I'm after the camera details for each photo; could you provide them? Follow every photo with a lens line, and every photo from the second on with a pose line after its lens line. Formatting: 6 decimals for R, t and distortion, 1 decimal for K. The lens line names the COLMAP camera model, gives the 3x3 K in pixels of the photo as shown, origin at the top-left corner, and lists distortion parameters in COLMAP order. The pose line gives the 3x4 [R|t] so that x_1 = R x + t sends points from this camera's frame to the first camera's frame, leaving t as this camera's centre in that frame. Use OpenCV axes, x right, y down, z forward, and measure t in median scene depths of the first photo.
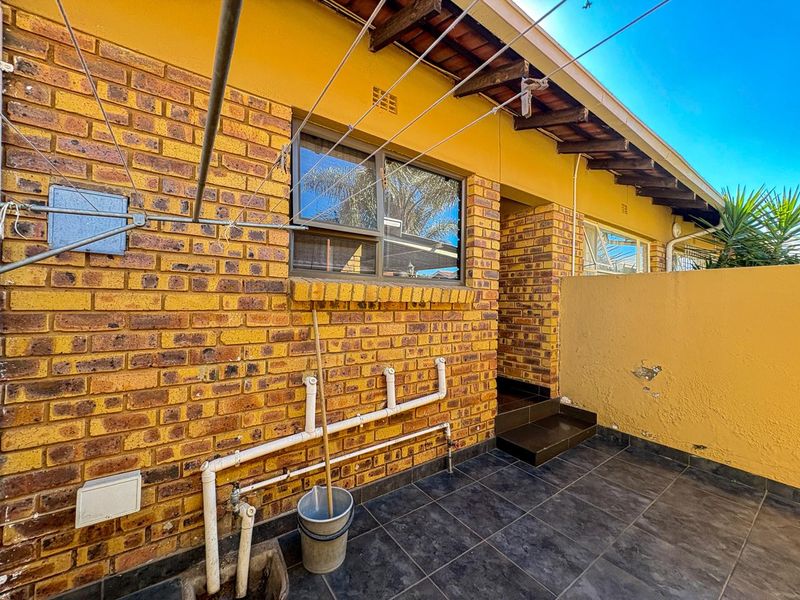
lens RADIAL K [[319.5, 0, 403.1], [0, 319.5, 299.4], [0, 0, 1]] dist [0.000358, 0.000094]
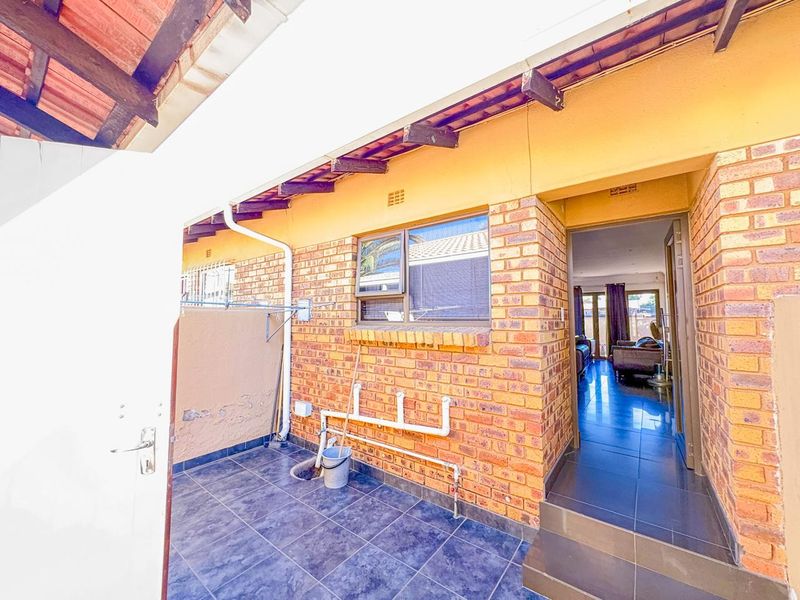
lens RADIAL K [[319.5, 0, 402.0], [0, 319.5, 304.7], [0, 0, 1]] dist [0.000358, 0.000094]
pose [[0.280813, -0.066032, -0.957488, 1.272942], [0.002809, 0.997683, -0.067980, -0.057351], [0.959758, 0.016400, 0.280348, 0.640800]]
